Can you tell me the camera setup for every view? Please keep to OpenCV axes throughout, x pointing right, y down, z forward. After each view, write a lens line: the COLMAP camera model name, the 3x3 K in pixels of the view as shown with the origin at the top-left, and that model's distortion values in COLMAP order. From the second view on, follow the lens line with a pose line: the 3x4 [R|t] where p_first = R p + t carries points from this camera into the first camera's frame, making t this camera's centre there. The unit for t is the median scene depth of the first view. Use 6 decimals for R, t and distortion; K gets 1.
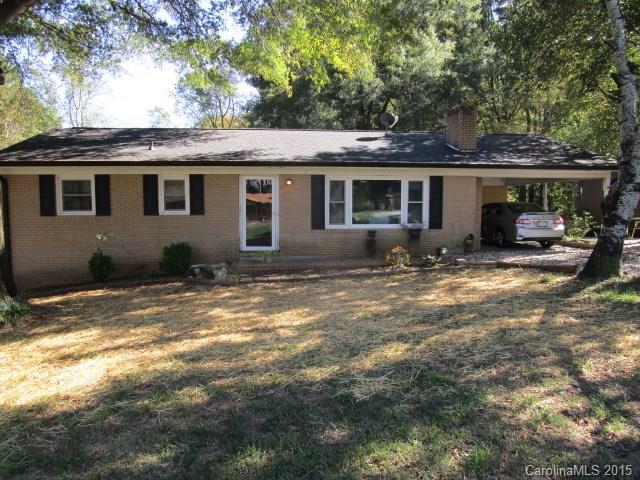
lens RADIAL K [[457.2, 0, 312.5], [0, 457.2, 241.2], [0, 0, 1]] dist [-0.041126, 0.000931]
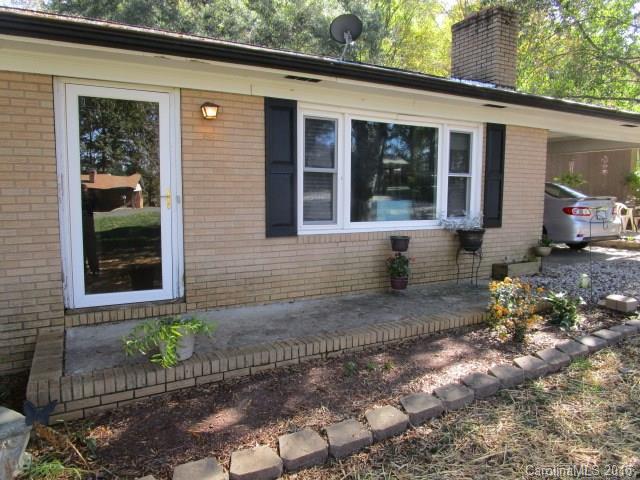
lens RADIAL K [[457.2, 0, 312.5], [0, 457.2, 241.2], [0, 0, 1]] dist [-0.041126, 0.000931]
pose [[0.920527, -0.037653, 0.388859, -0.118459], [0.029793, 0.999212, 0.026226, -0.032209], [-0.389541, -0.012556, 0.920924, 0.623009]]
